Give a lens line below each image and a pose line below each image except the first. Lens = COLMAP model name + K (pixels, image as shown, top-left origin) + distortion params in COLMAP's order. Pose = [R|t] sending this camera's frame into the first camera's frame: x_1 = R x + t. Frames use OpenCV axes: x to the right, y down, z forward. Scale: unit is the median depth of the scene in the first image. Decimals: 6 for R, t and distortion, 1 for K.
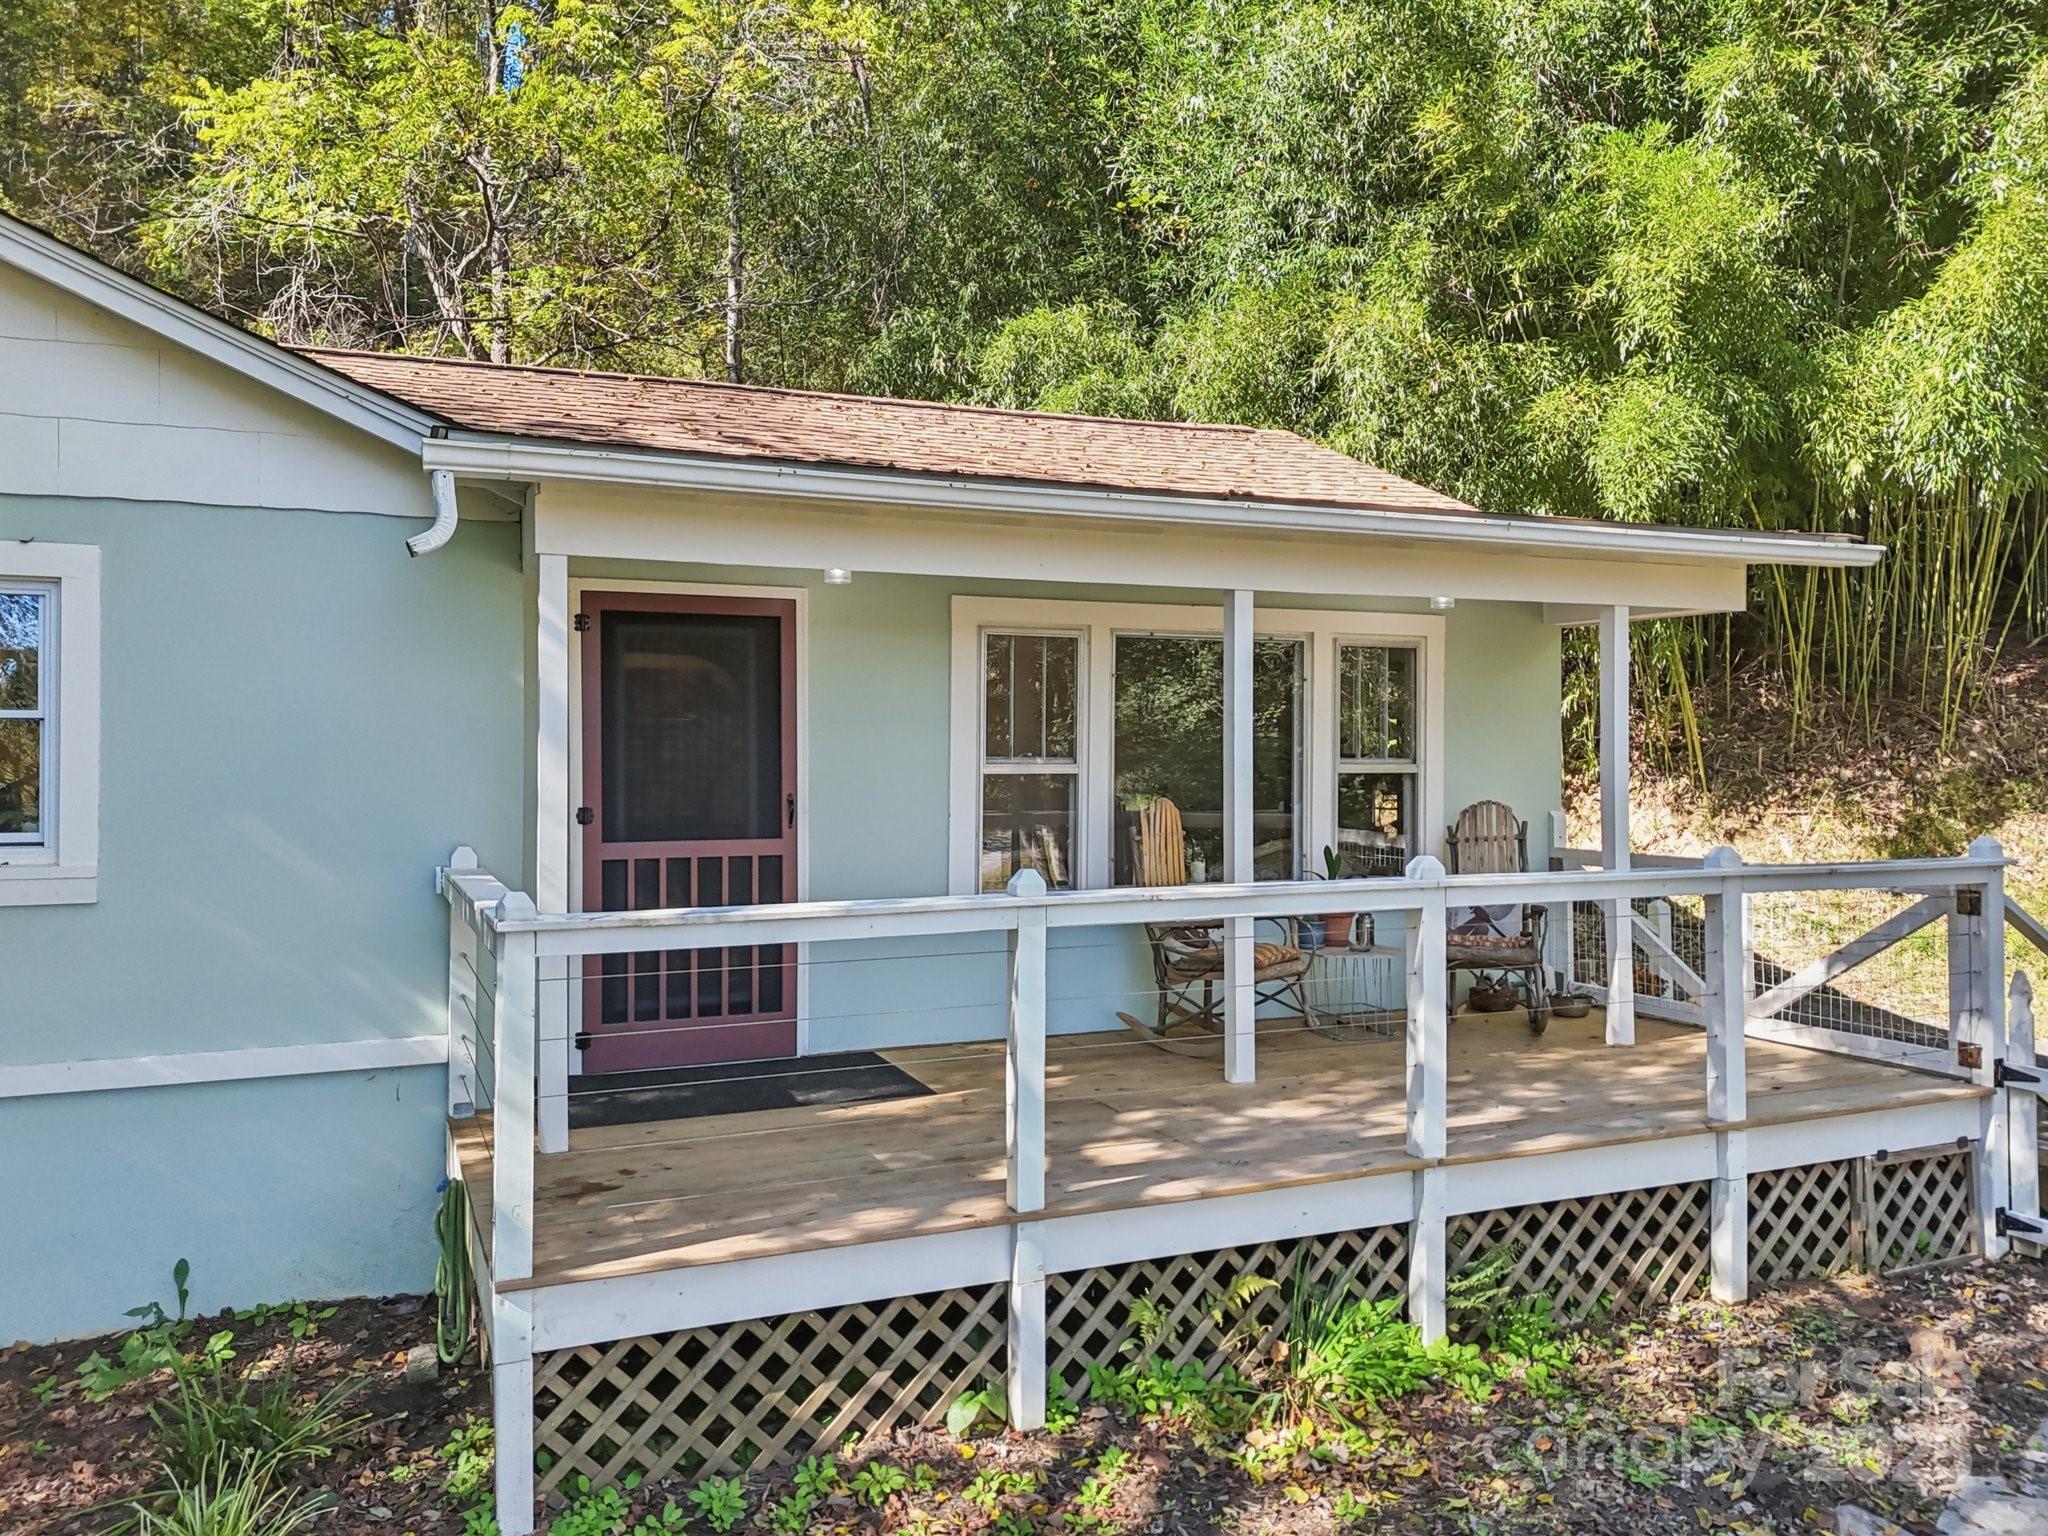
lens RADIAL K [[1466.1, 0, 1020.1], [0, 1466.1, 731.7], [0, 0, 1]] dist [0.071008, -0.052125]
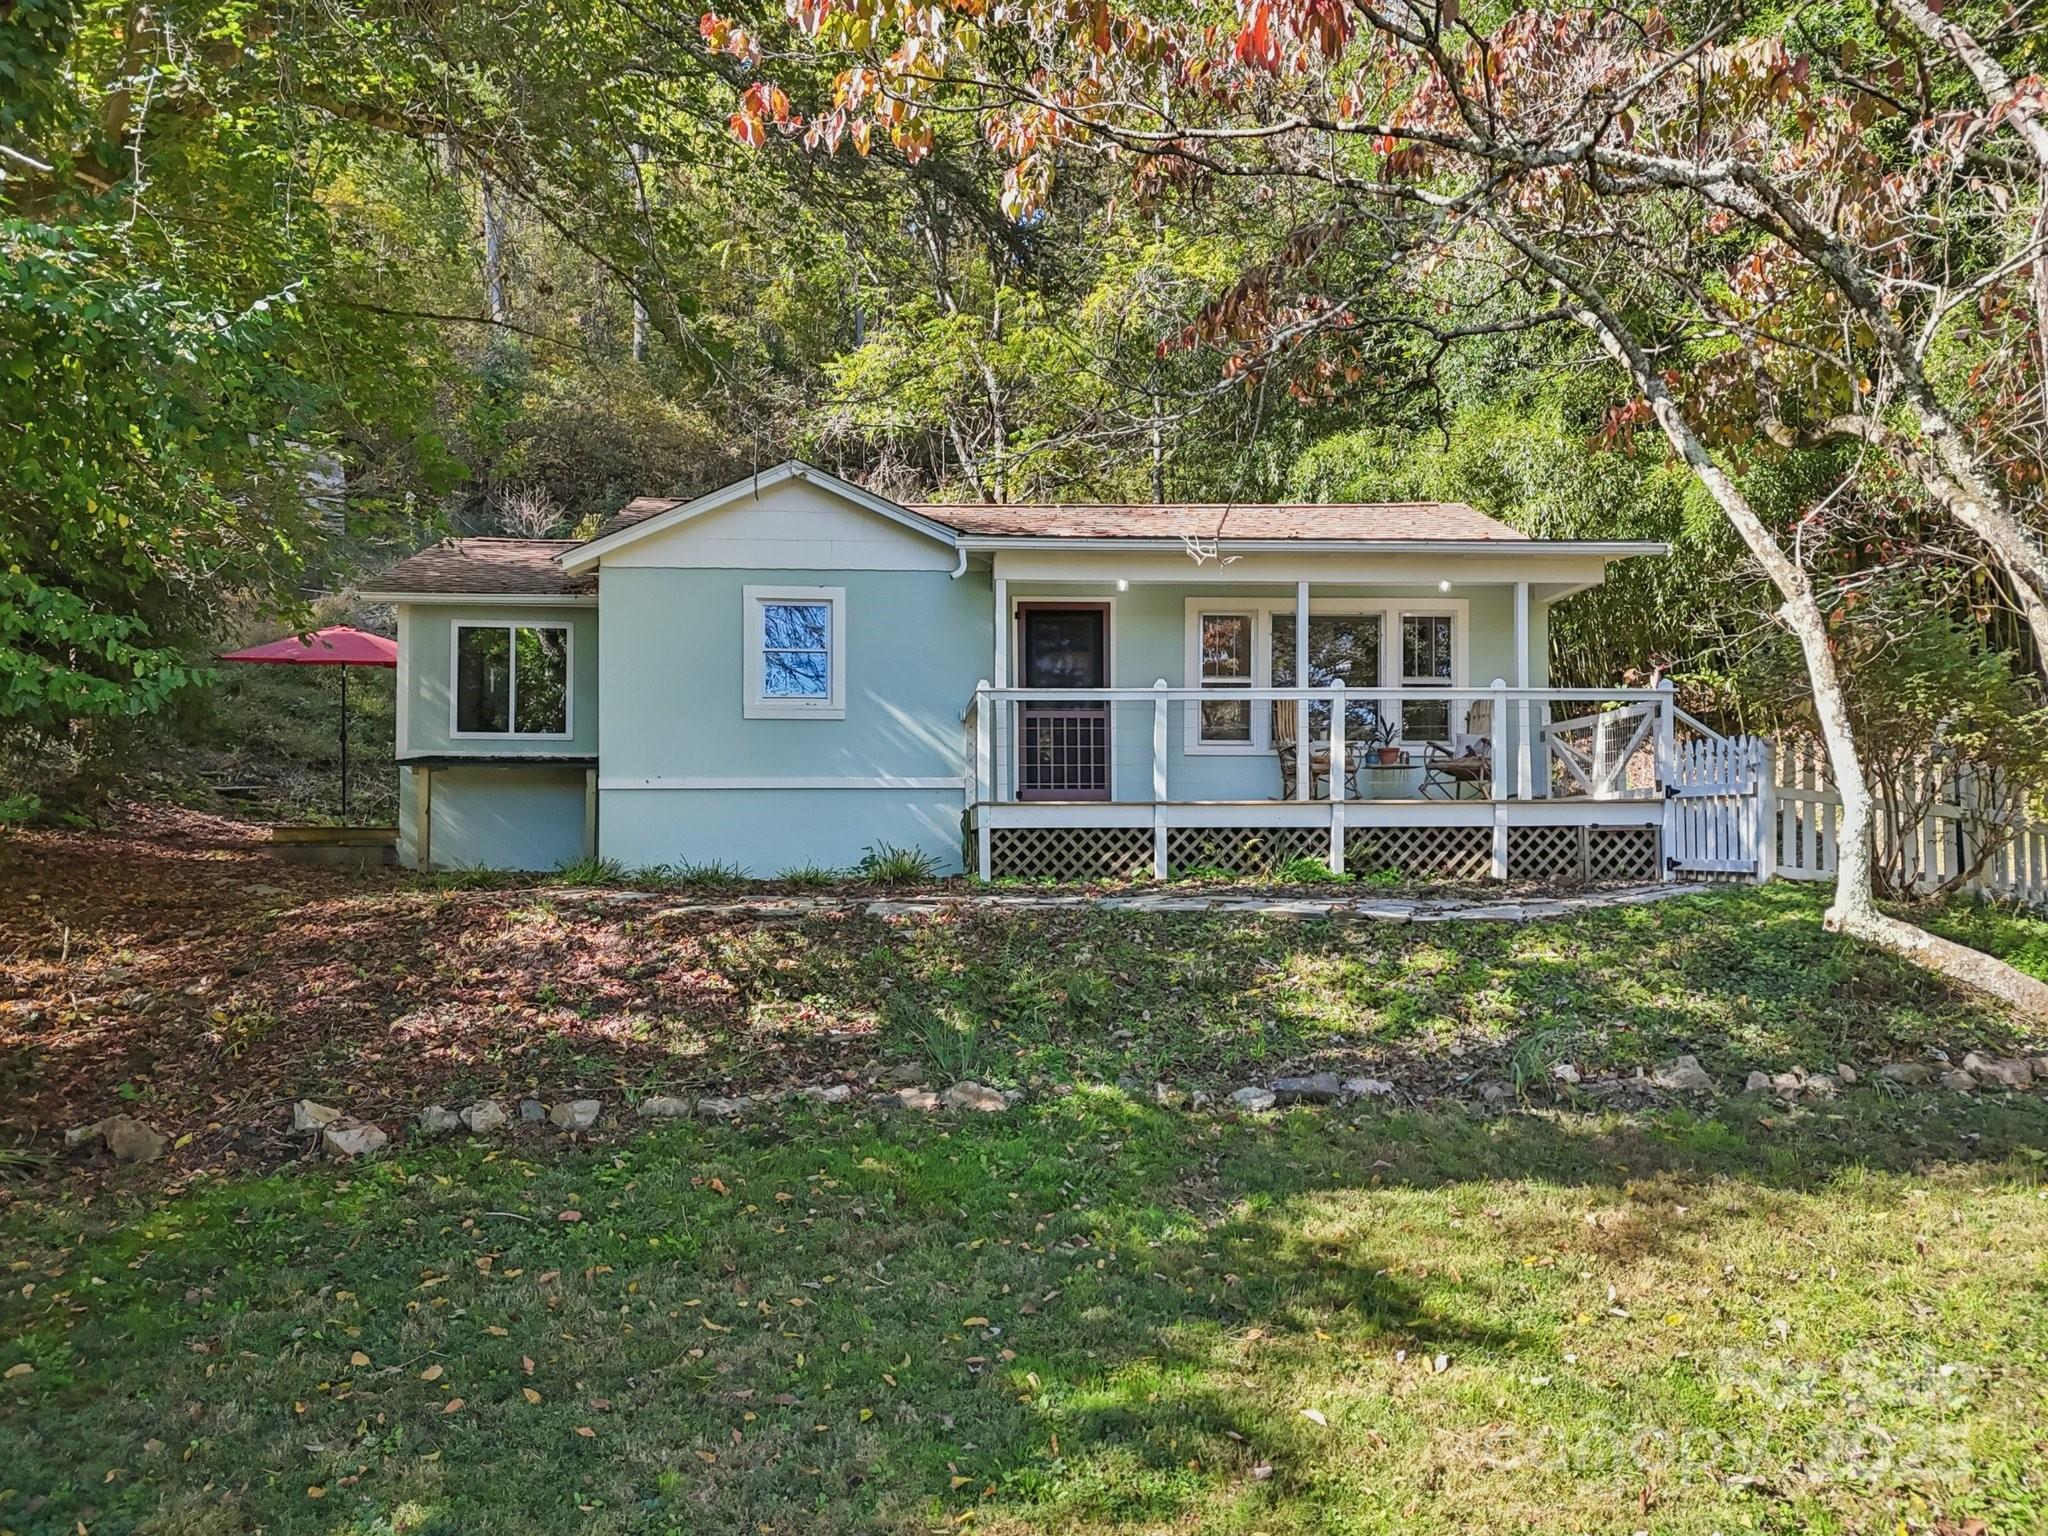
lens RADIAL K [[1498.9, 0, 1024.0], [0, 1498.9, 768.0], [0, 0, 1]] dist [0.056882, -0.042611]
pose [[0.944206, -0.022459, -0.328589, 0.551354], [0.006711, 0.998777, -0.048981, 0.320701], [0.329288, 0.044043, 0.943202, -1.380190]]
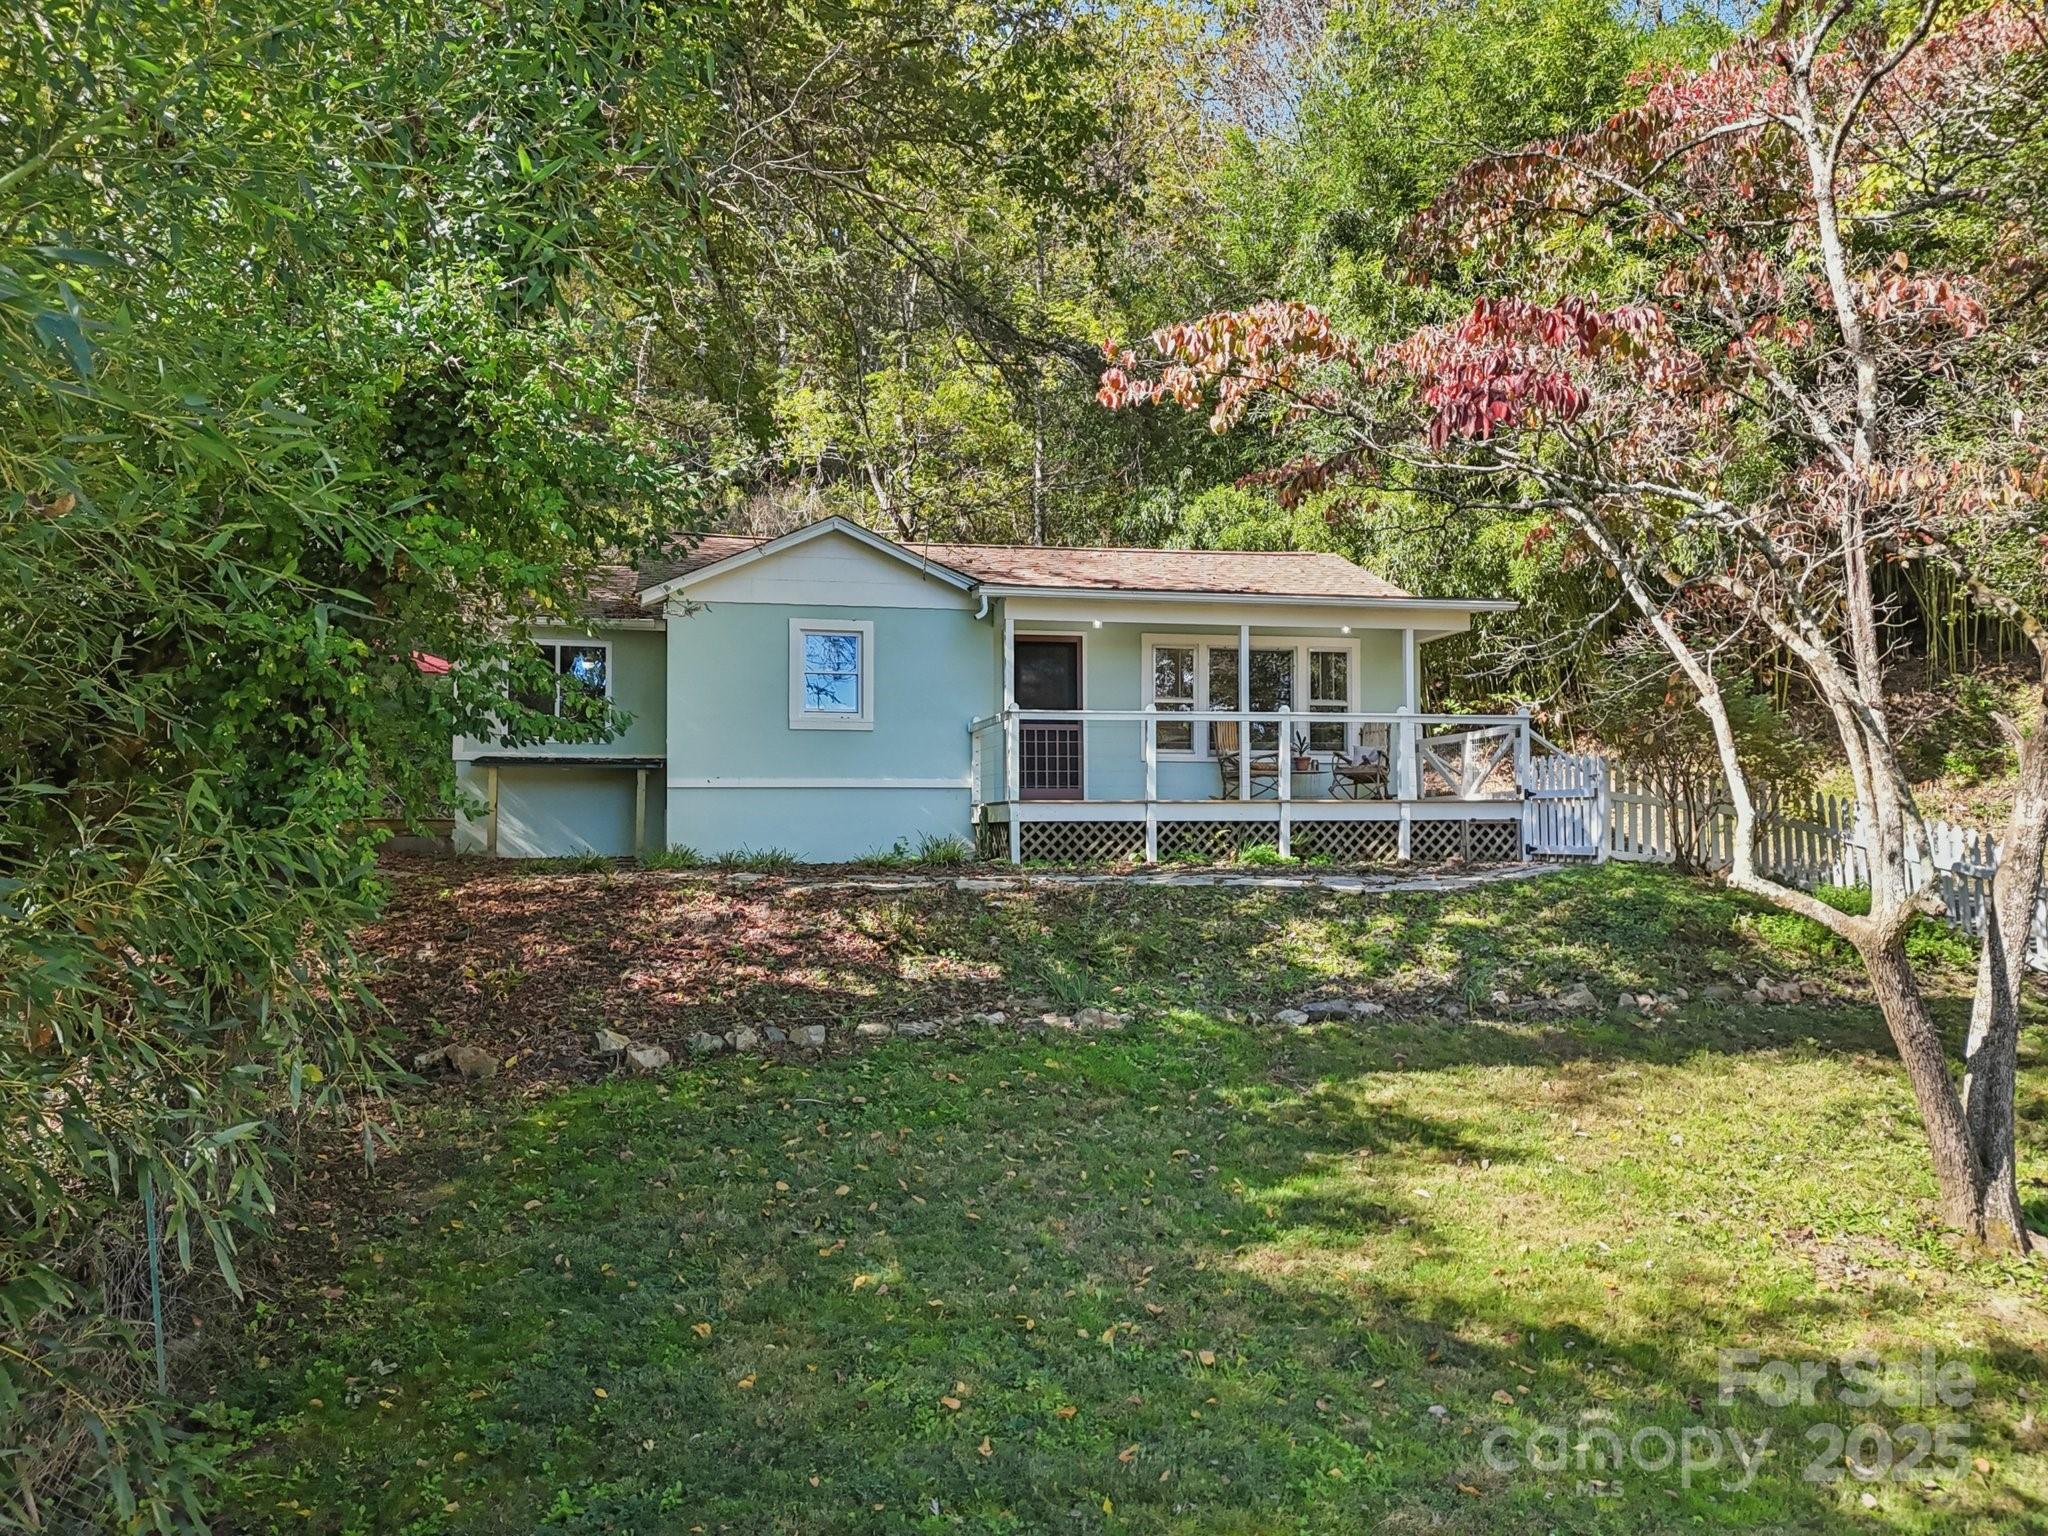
lens RADIAL K [[1466.1, 0, 1020.1], [0, 1466.1, 731.7], [0, 0, 1]] dist [0.071008, -0.052125]
pose [[0.980819, -0.019098, -0.193981, 0.304234], [0.006673, 0.997895, -0.064506, 0.309664], [0.194805, 0.061975, 0.978882, -1.981432]]
